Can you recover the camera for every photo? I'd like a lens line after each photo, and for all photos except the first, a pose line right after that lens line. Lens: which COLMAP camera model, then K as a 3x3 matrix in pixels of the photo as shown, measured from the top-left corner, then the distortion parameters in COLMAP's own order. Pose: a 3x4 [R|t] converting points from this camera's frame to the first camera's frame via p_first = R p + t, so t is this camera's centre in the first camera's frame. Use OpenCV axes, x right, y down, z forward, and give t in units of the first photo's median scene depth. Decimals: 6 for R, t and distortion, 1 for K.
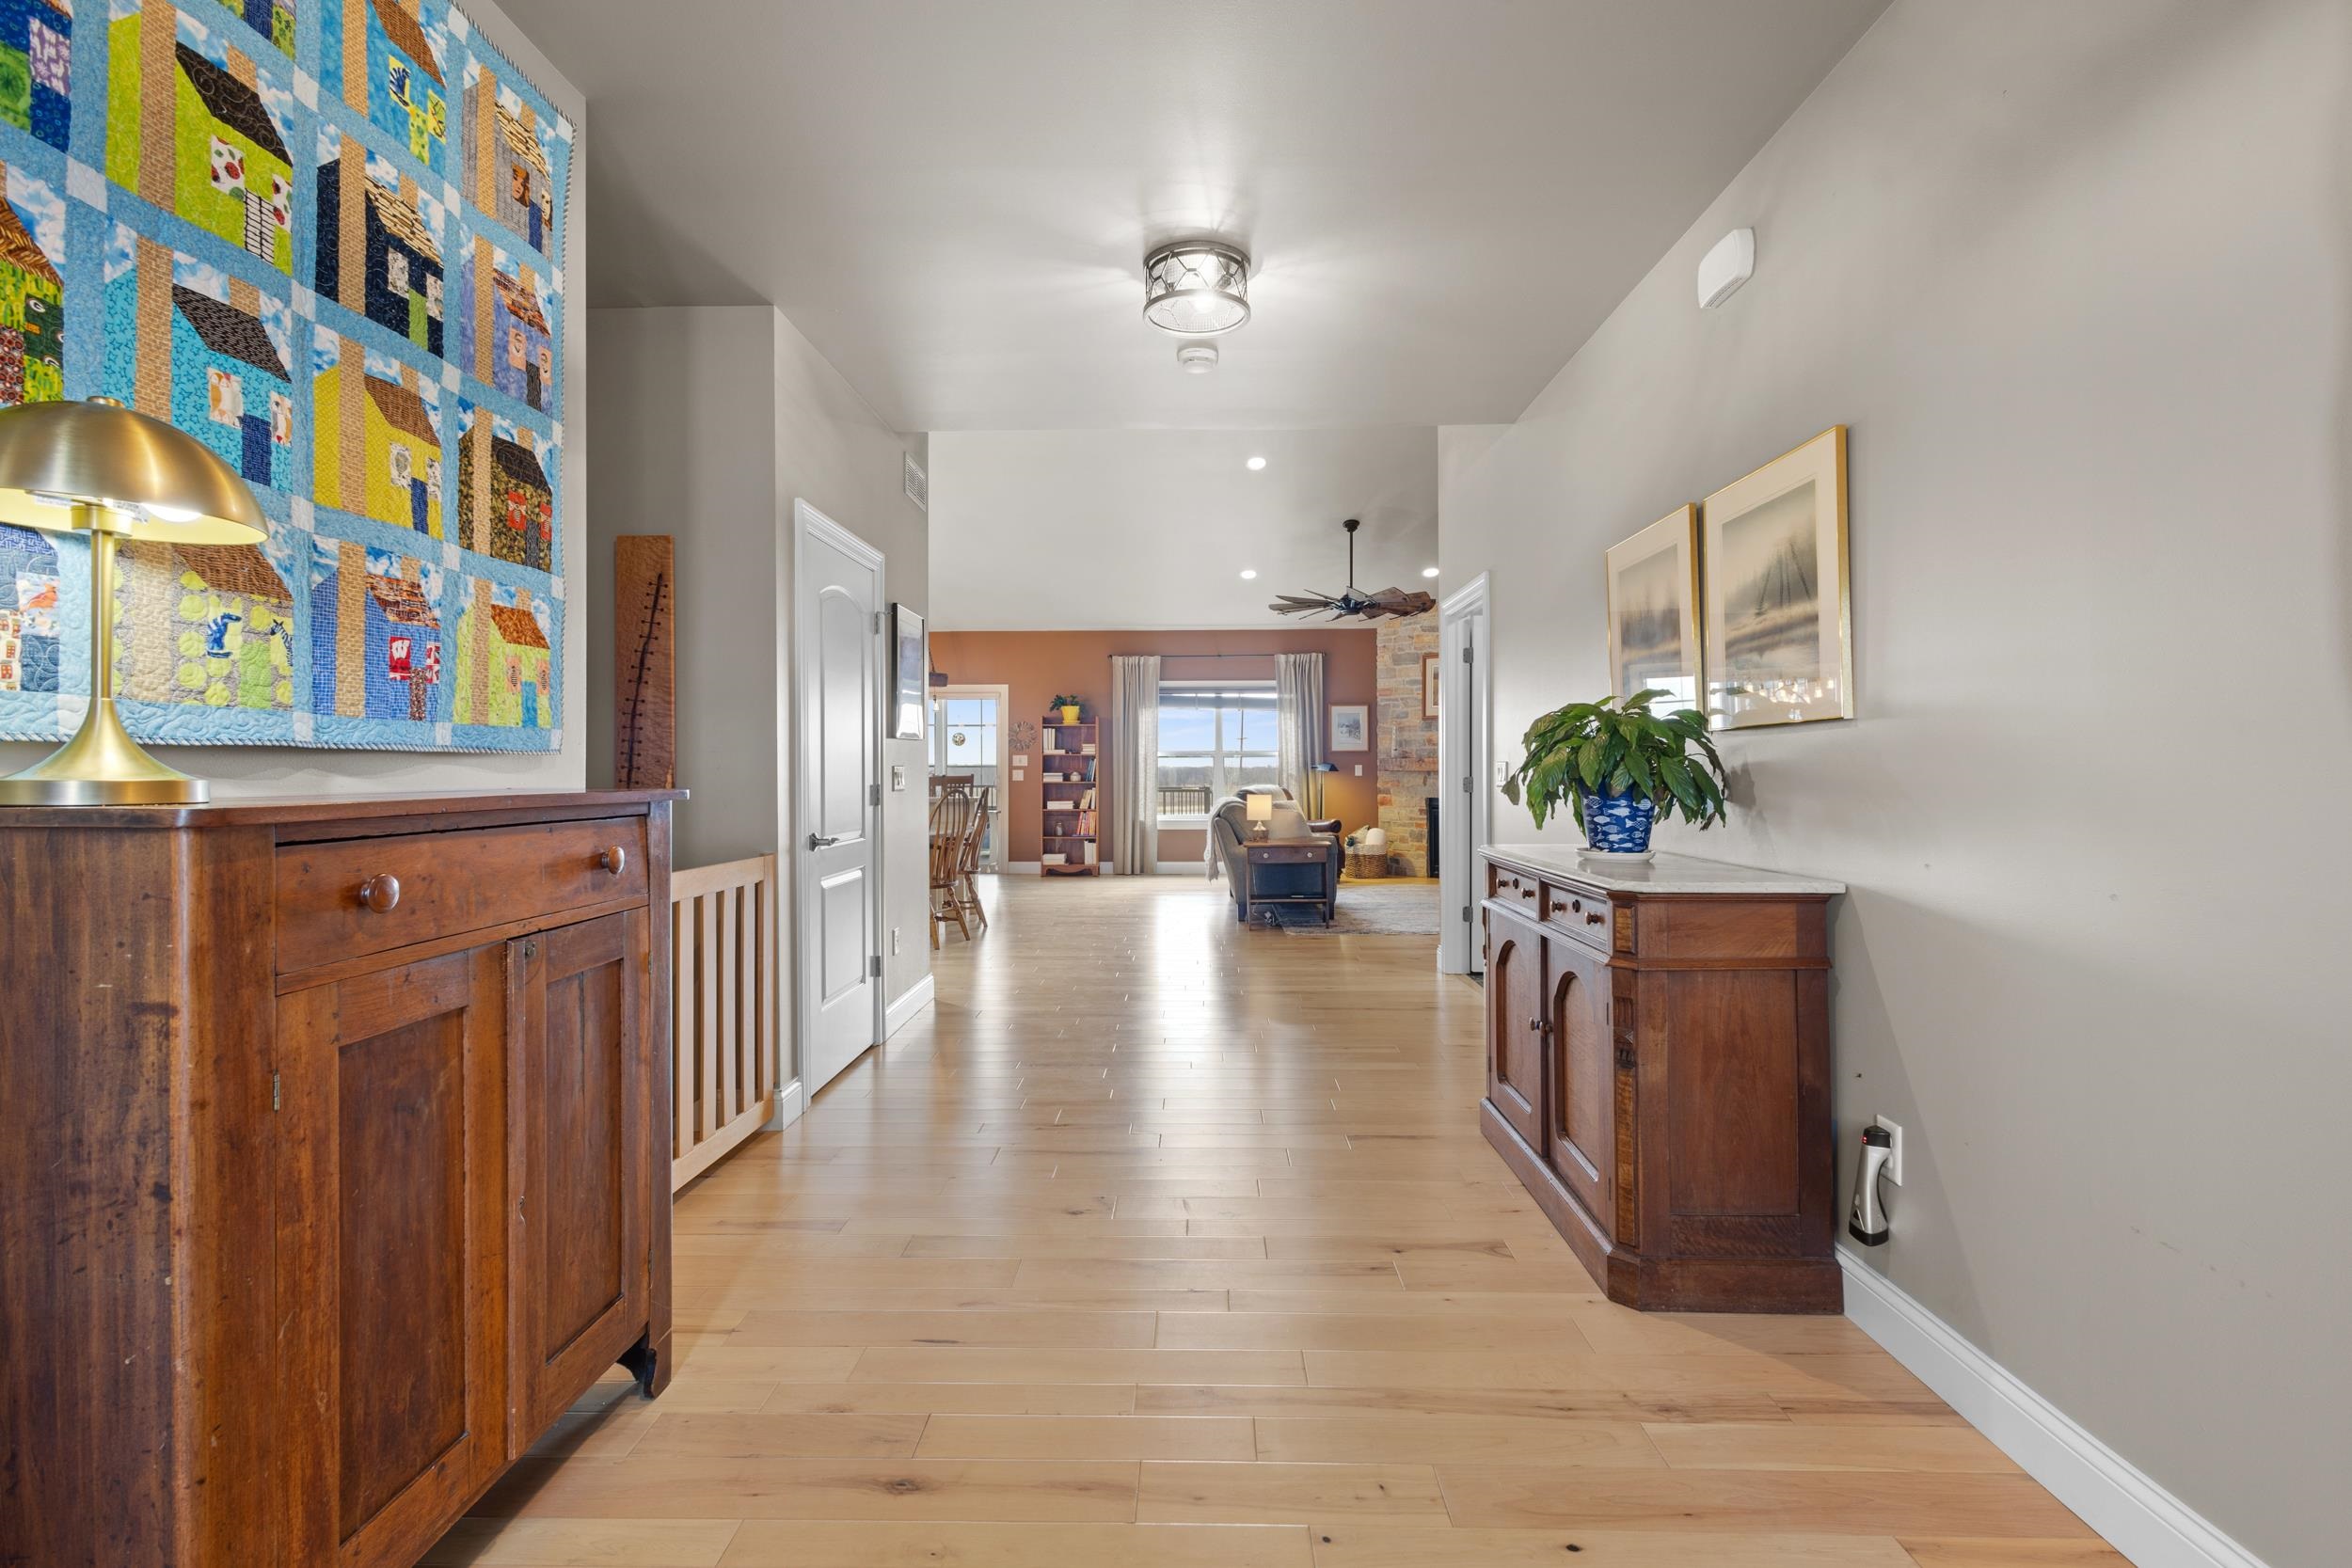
lens RADIAL K [[1078.0, 0, 1172.9], [0, 1078.0, 766.4], [0, 0, 1]] dist [0.010817, -0.003539]
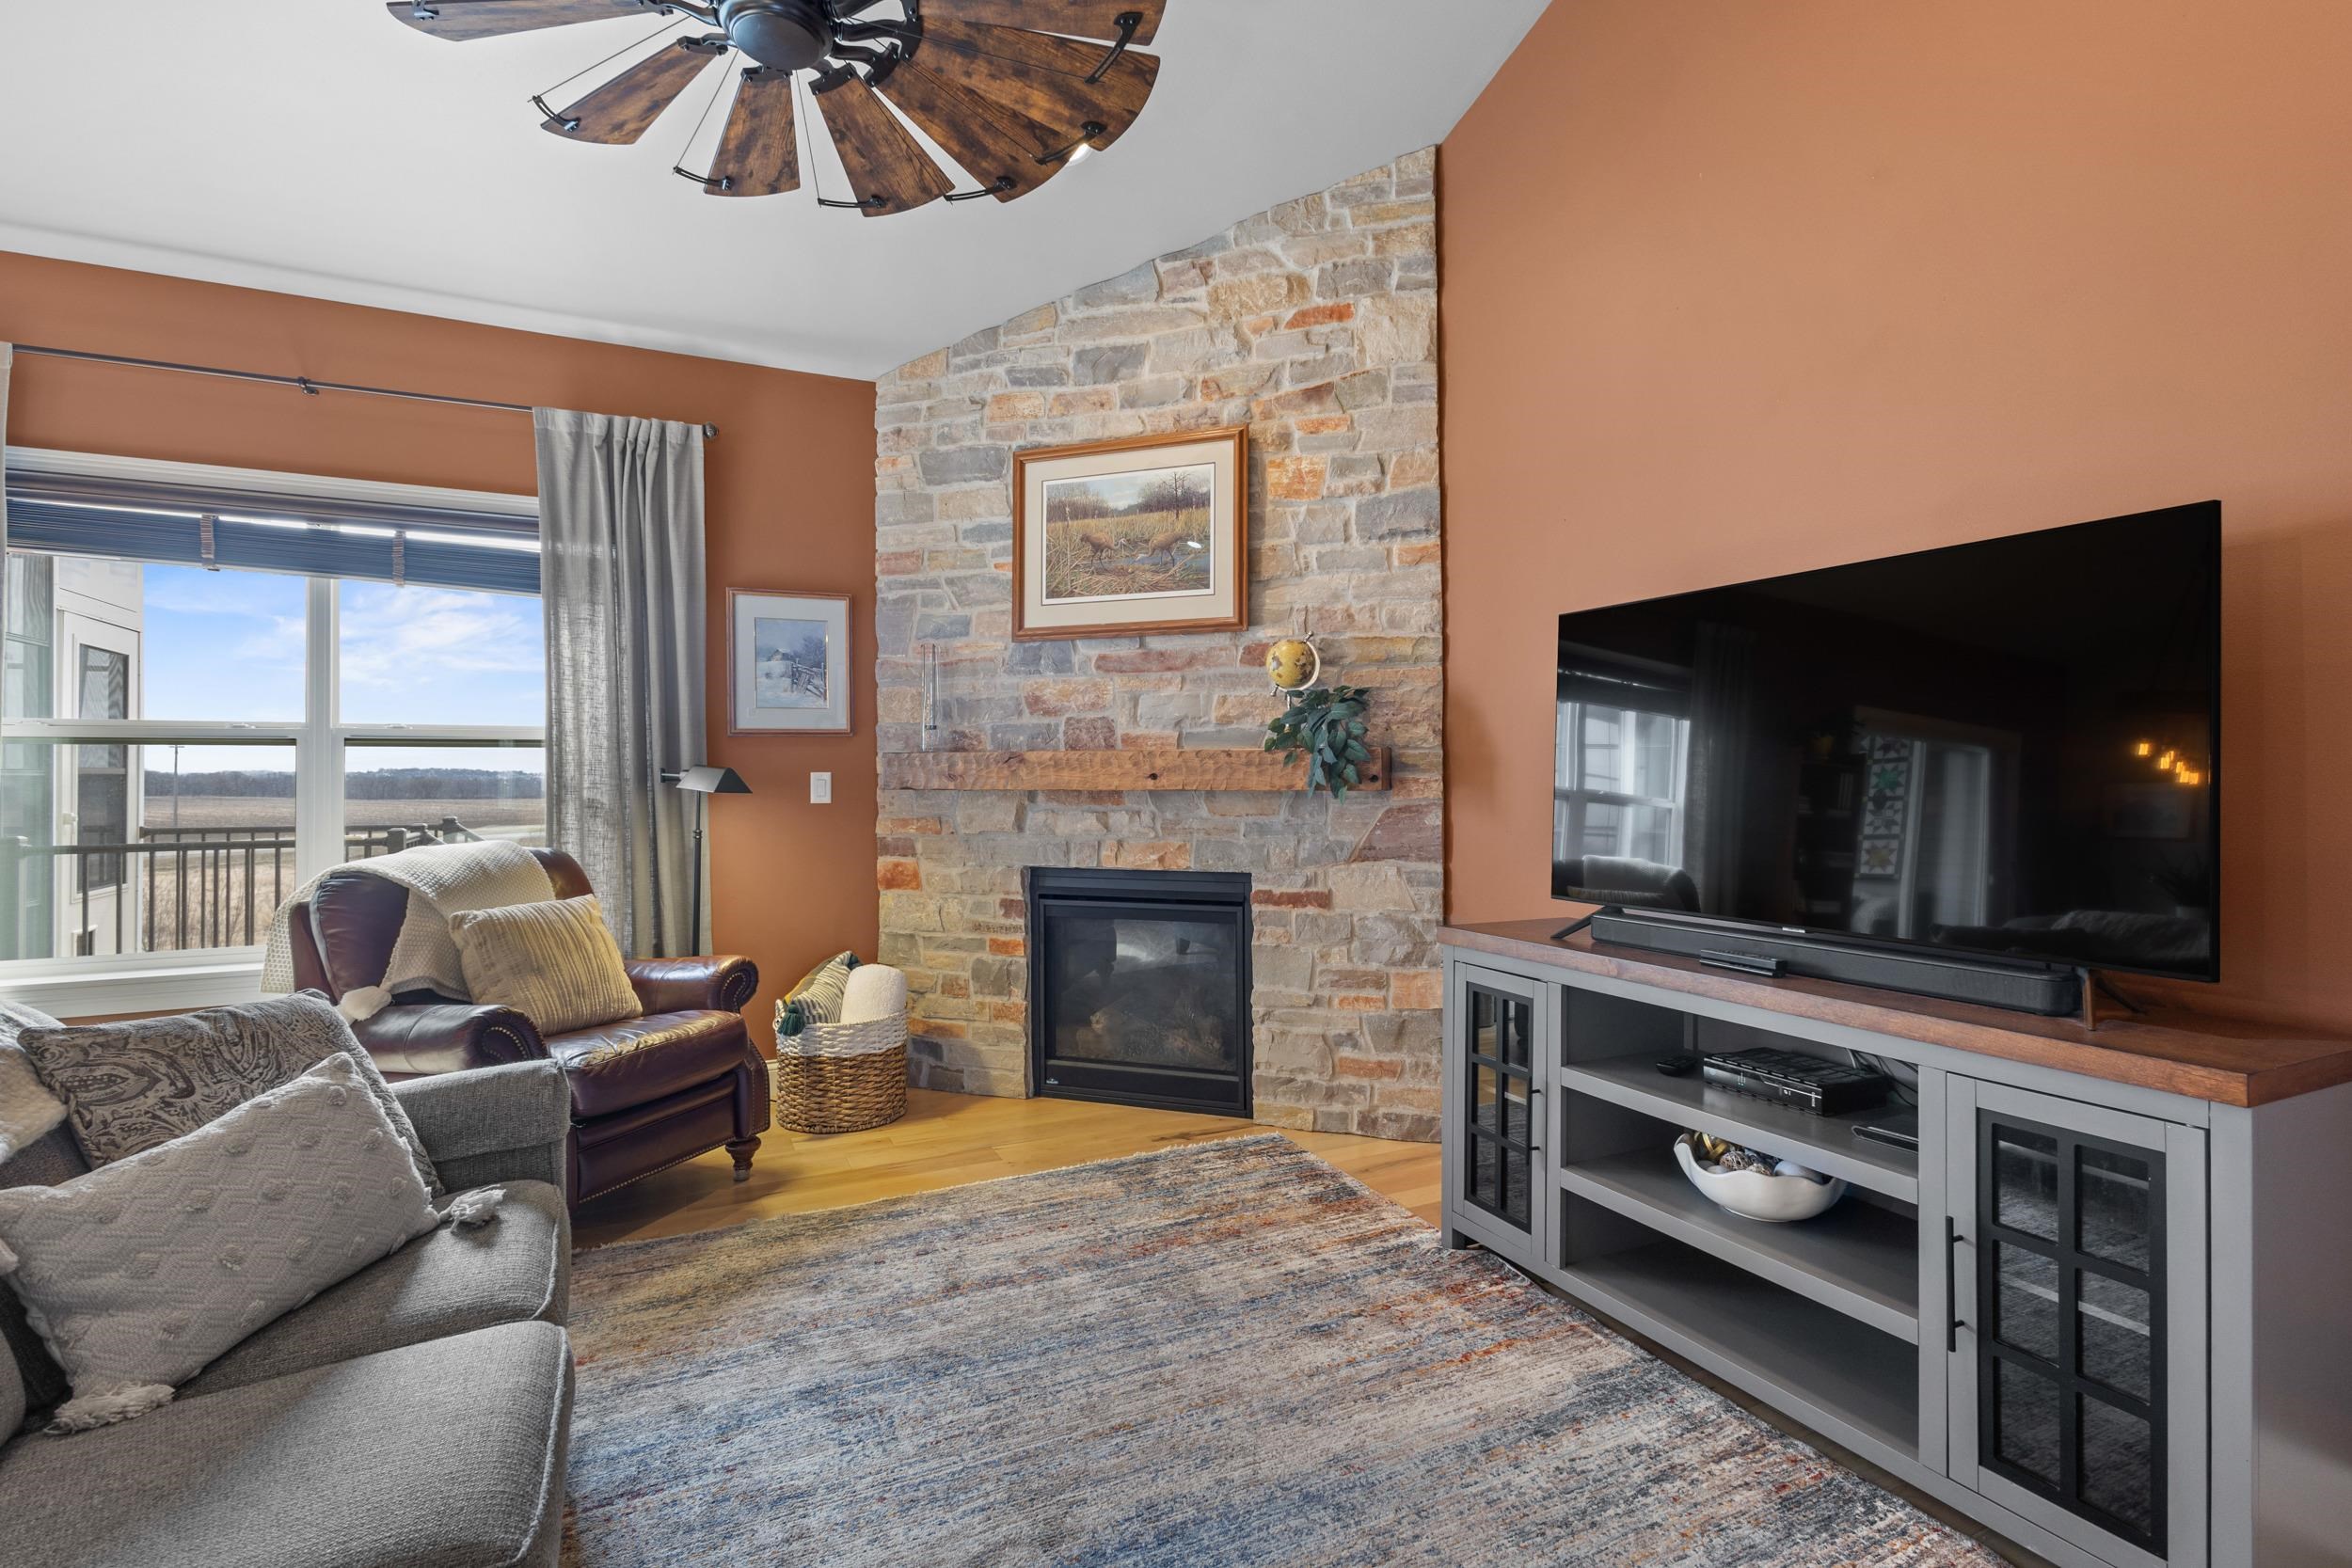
lens RADIAL K [[1078.0, 0, 1181.7], [0, 1078.0, 765.2], [0, 0, 1]] dist [0.010817, -0.003539]
pose [[0.885697, 0.002367, 0.464259, 0.116156], [-0.001543, 0.999996, -0.002155, -0.002707], [-0.464262, 0.001192, 0.885697, 0.652263]]
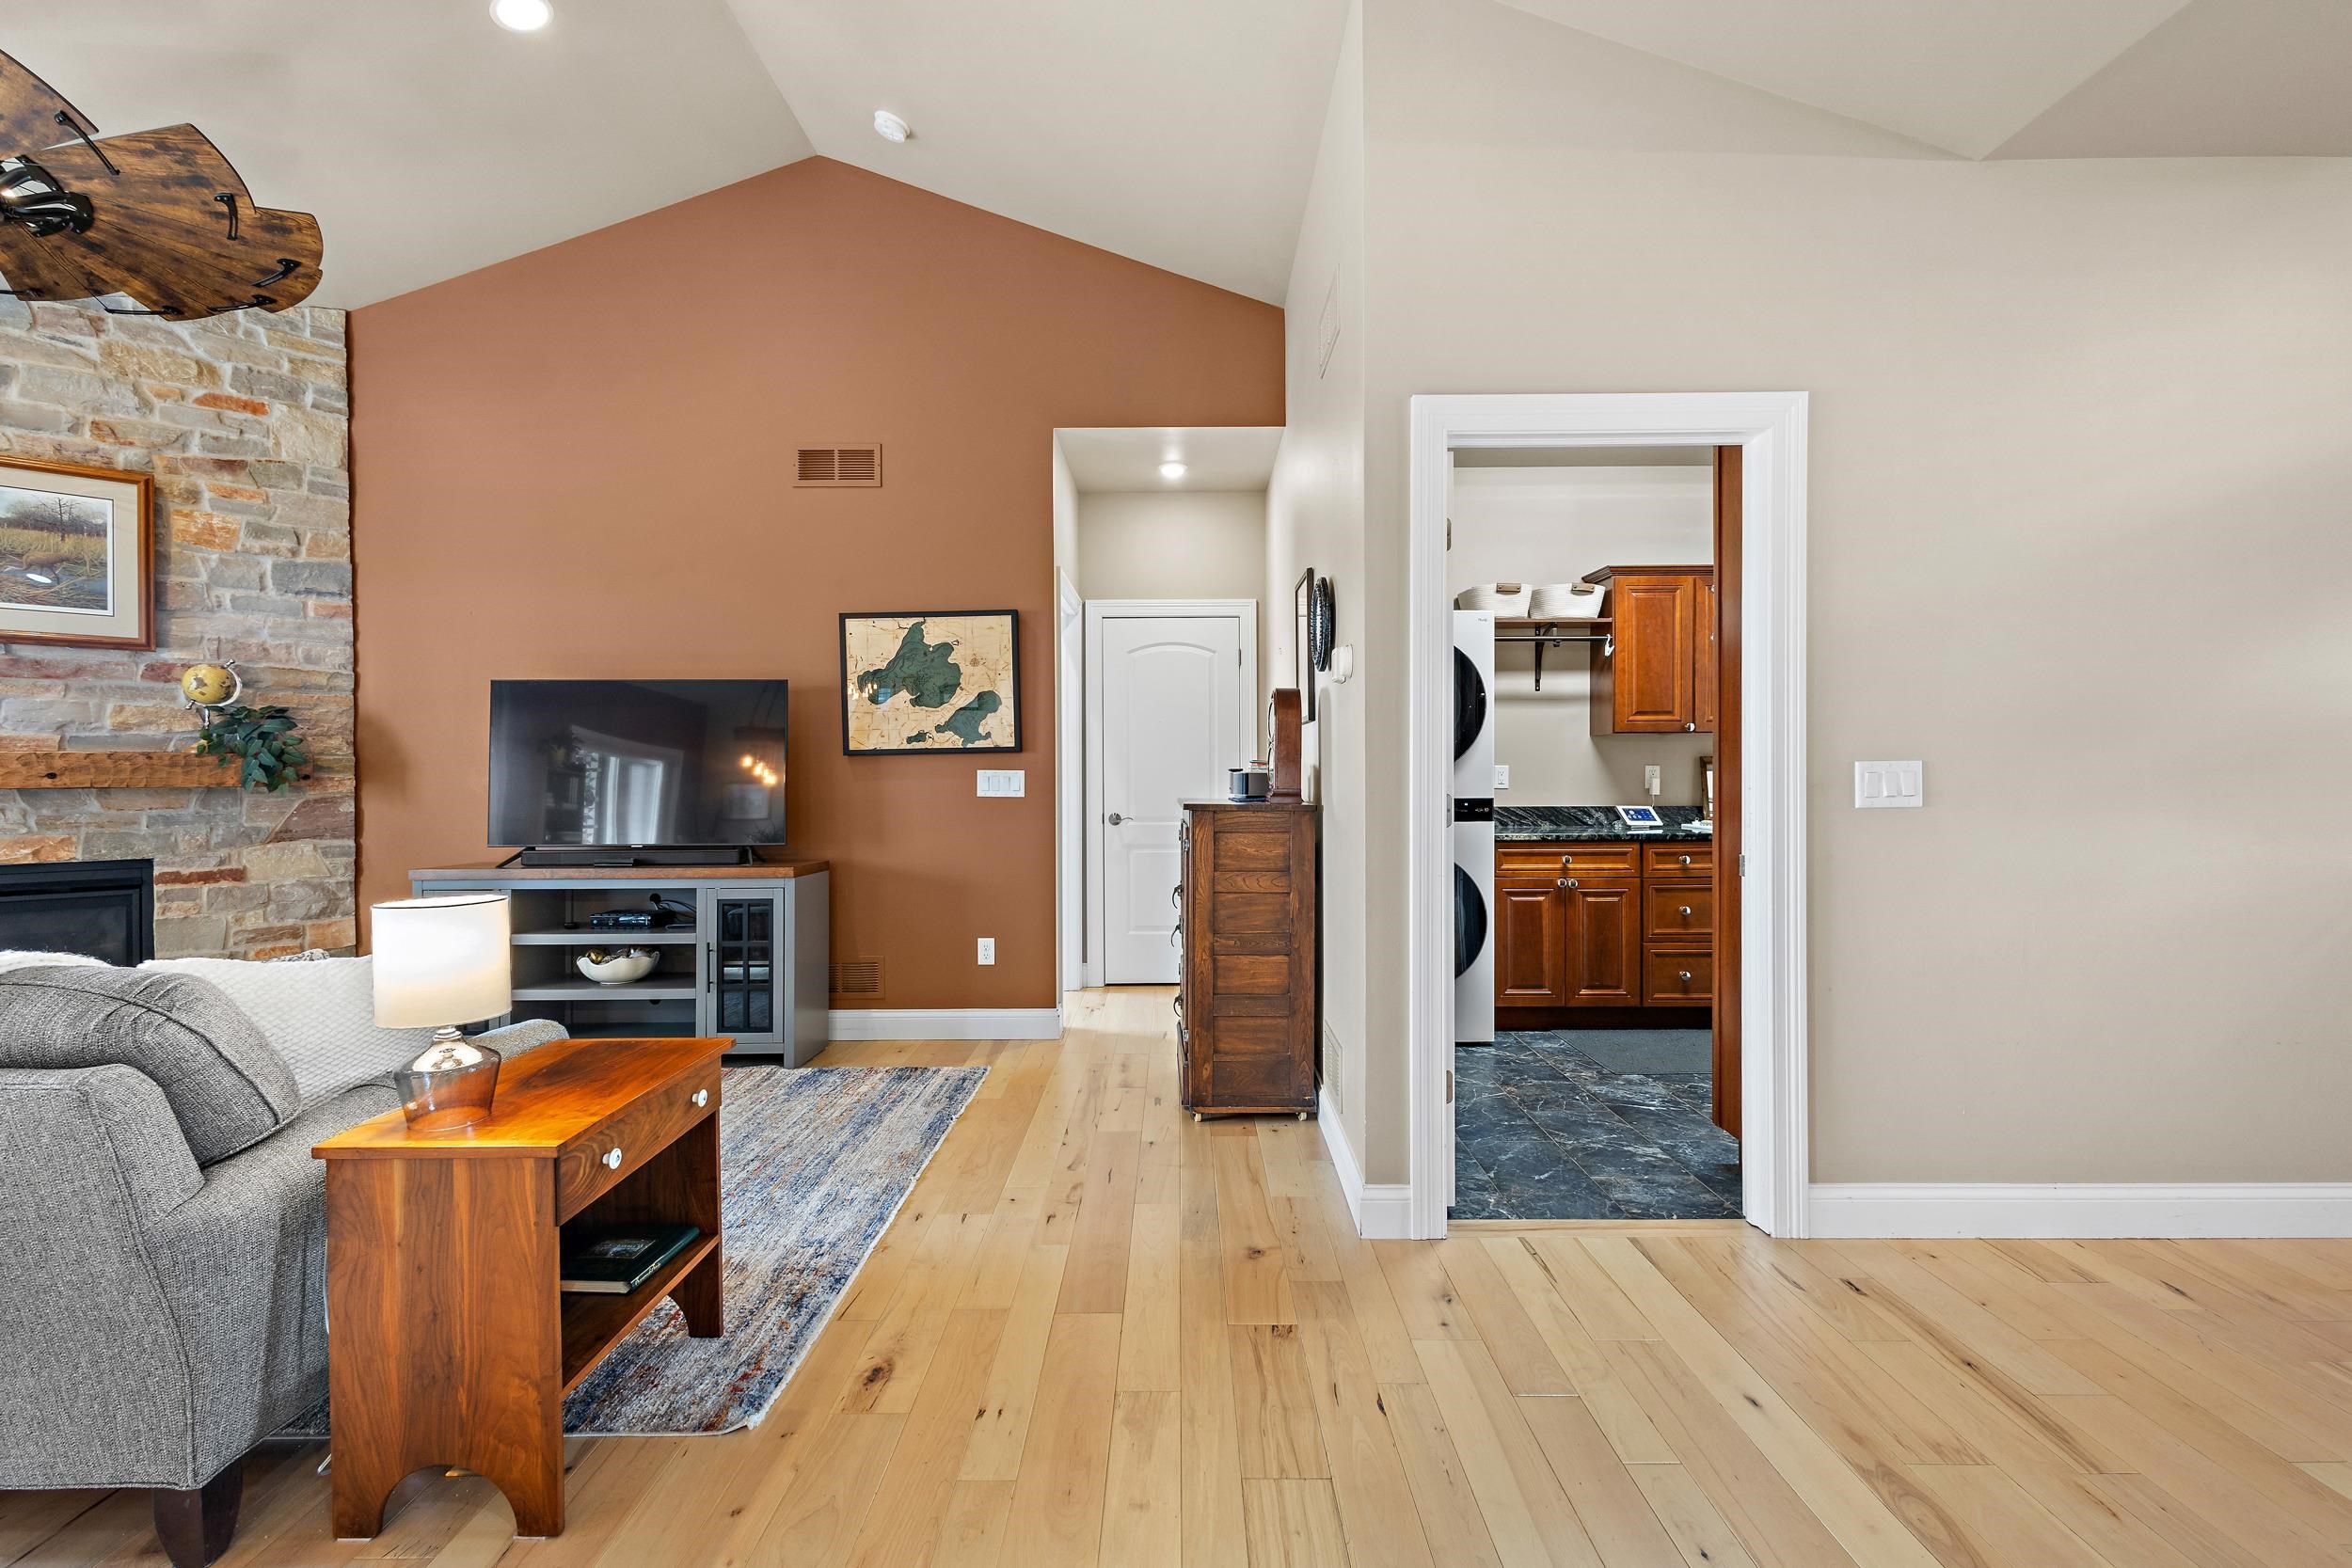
lens RADIAL K [[1078.0, 0, 1167.9], [0, 1078.0, 783.3], [0, 0, 1]] dist [0.010817, -0.003539]
pose [[-0.016852, -0.004676, 0.999847, -0.093911], [-0.005450, 0.999975, 0.004585, -0.001227], [-0.999843, -0.005372, -0.016878, 0.582864]]
